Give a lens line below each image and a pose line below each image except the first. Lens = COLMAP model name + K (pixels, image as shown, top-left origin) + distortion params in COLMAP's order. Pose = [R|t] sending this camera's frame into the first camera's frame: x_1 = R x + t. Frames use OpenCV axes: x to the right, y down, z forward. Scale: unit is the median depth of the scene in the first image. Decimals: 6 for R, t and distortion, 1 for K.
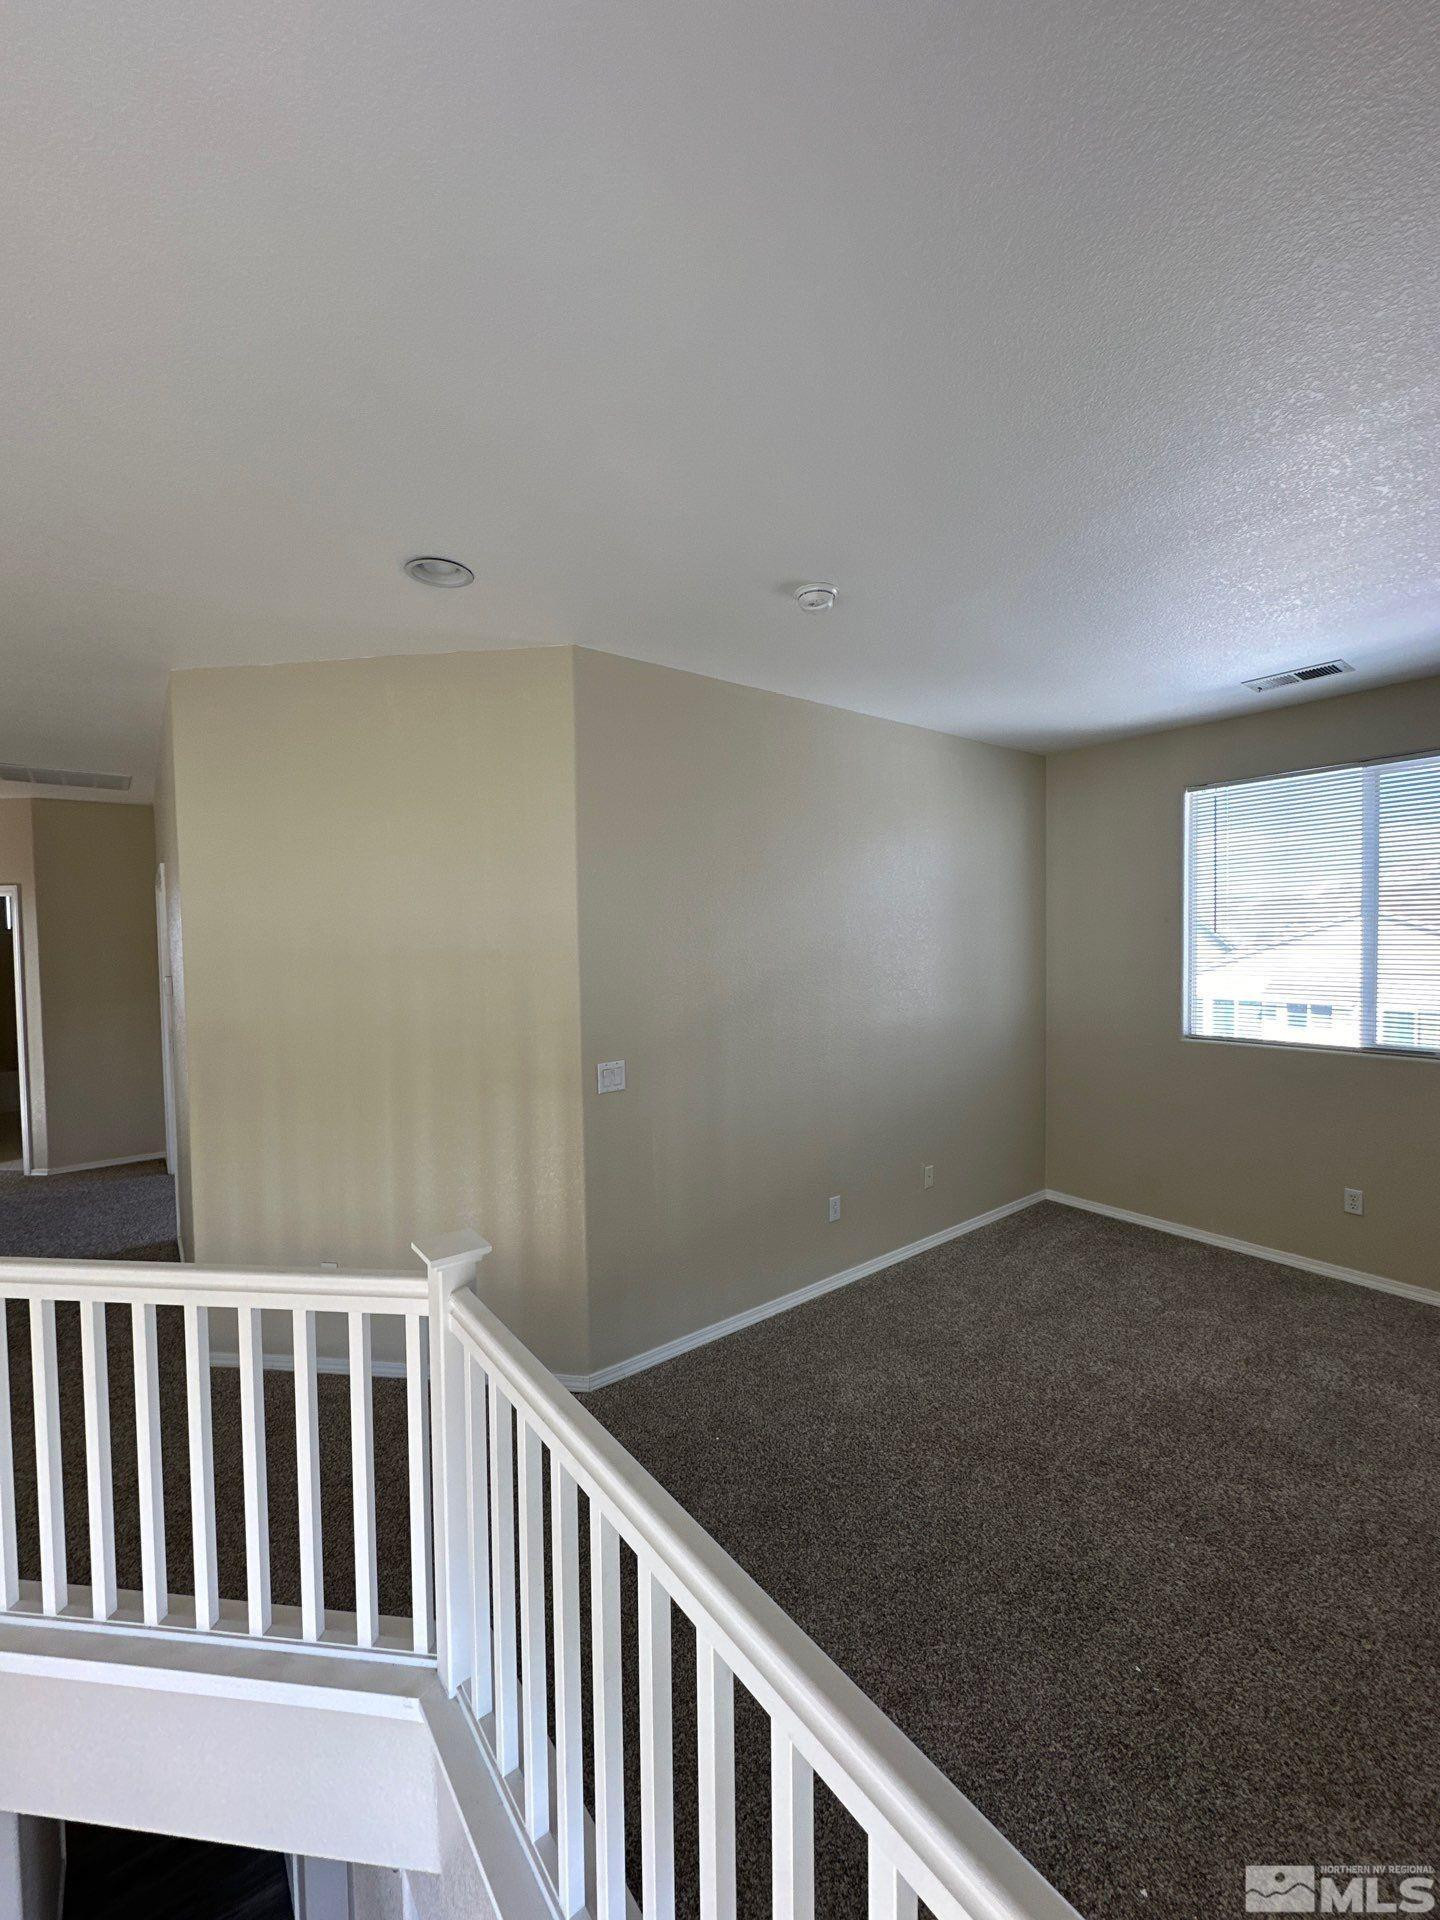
lens RADIAL K [[763.6, 0, 728.8], [0, 763.6, 957.4], [0, 0, 1]] dist [-0.002057, 0.000398]
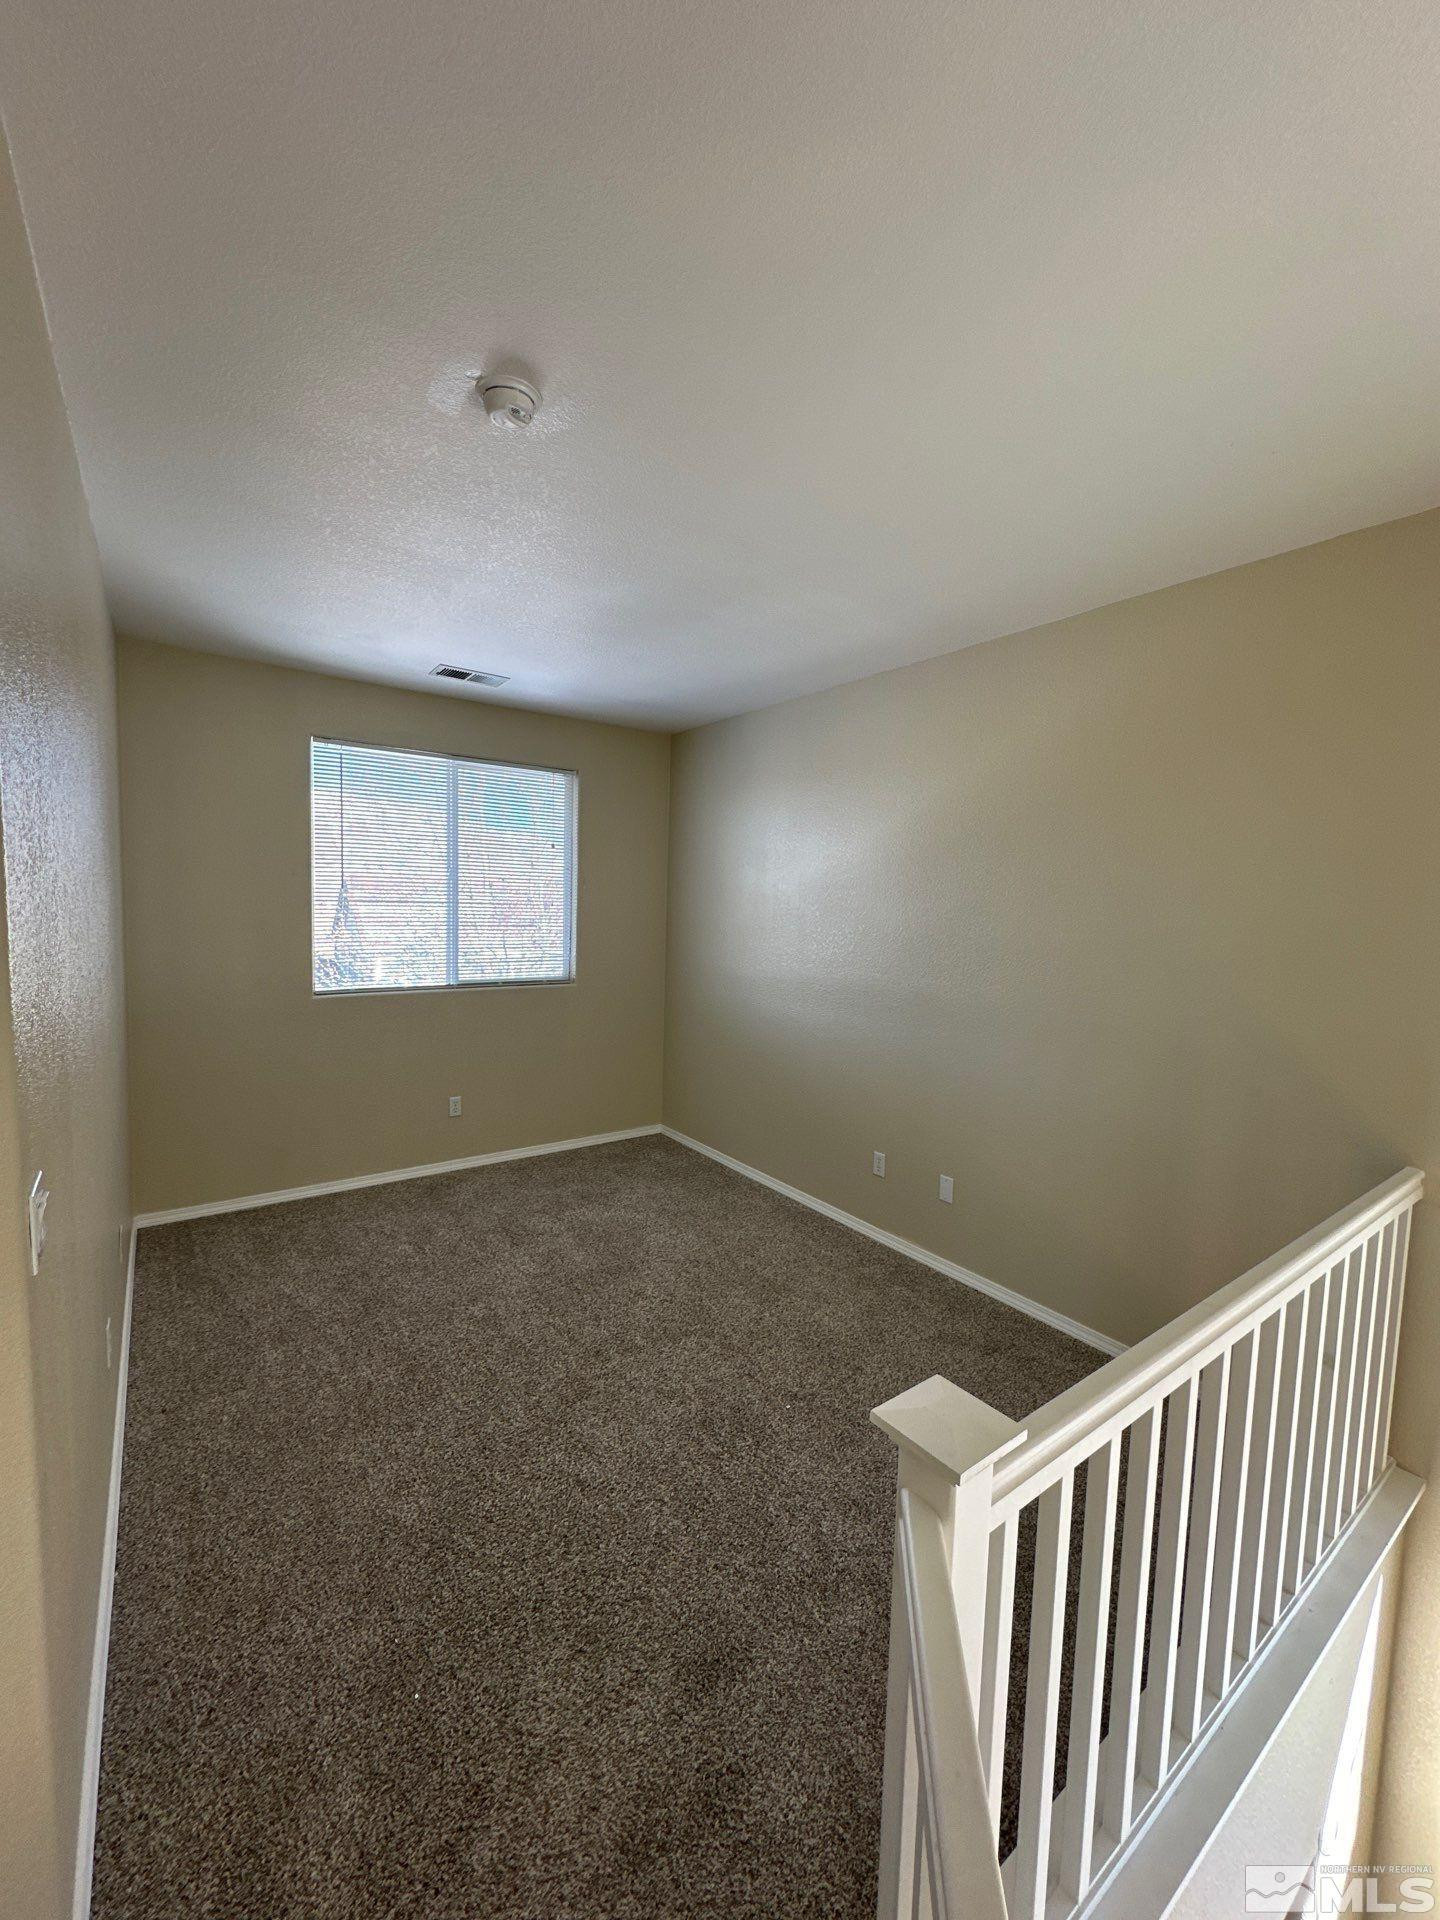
lens RADIAL K [[763.6, 0, 719.5], [0, 763.6, 956.8], [0, 0, 1]] dist [-0.002057, 0.000398]
pose [[0.032338, -0.054916, 0.997967, -0.406030], [-0.001437, 0.998486, 0.054991, 0.002941], [-0.999476, -0.003212, 0.032210, 0.513802]]
